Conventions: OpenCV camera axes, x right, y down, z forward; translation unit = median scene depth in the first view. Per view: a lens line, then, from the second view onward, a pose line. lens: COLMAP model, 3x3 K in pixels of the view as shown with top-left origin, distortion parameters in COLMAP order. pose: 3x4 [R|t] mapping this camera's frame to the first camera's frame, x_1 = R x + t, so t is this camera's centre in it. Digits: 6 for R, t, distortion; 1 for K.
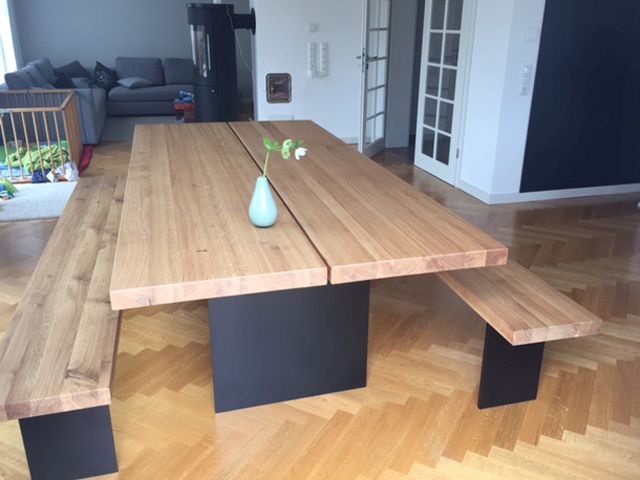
lens RADIAL K [[561.0, 0, 337.3], [0, 561.0, 236.4], [0, 0, 1]] dist [0.085217, -0.118312]
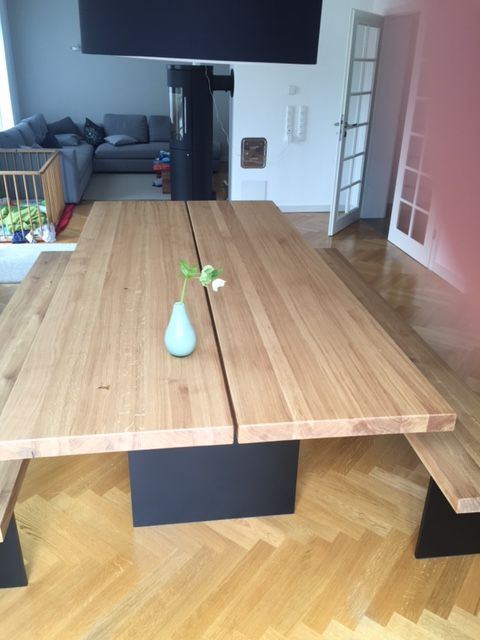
lens RADIAL K [[537.3, 0, 235.8], [0, 537.3, 323.7], [0, 0, 1]] dist [0.081421, -0.104489]
pose [[0.987000, 0.072135, -0.143623, 0.064052], [-0.060955, 0.994866, 0.080786, -0.116259], [0.148713, -0.070982, 0.986330, 0.126523]]
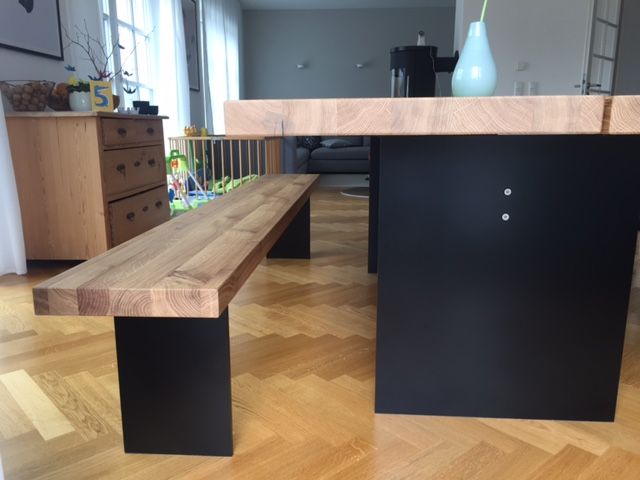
lens RADIAL K [[537.3, 0, 324.6], [0, 537.3, 248.1], [0, 0, 1]] dist [0.081421, -0.104489]
pose [[0.936324, 0.059838, -0.346001, -0.053211], [-0.109283, 0.986095, -0.125197, 0.194959], [0.333698, 0.155037, 0.929844, 0.317320]]
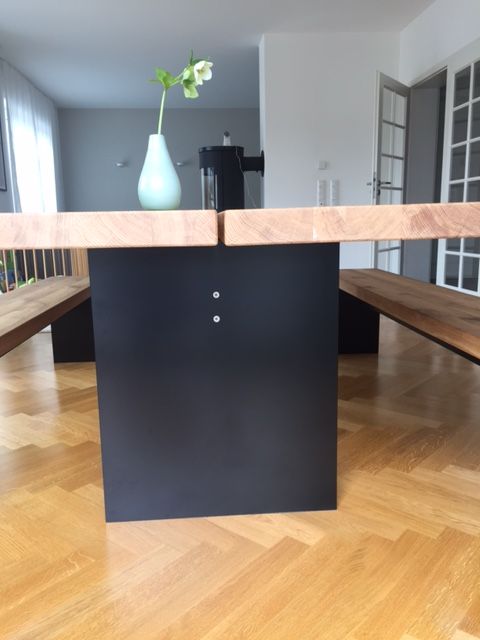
lens RADIAL K [[537.3, 0, 235.8], [0, 537.3, 323.7], [0, 0, 1]] dist [0.081421, -0.104489]
pose [[0.972292, 0.007125, -0.233660, 0.085068], [-0.047749, 0.984515, -0.168669, 0.172958], [0.228840, 0.175153, 0.957577, 0.351933]]
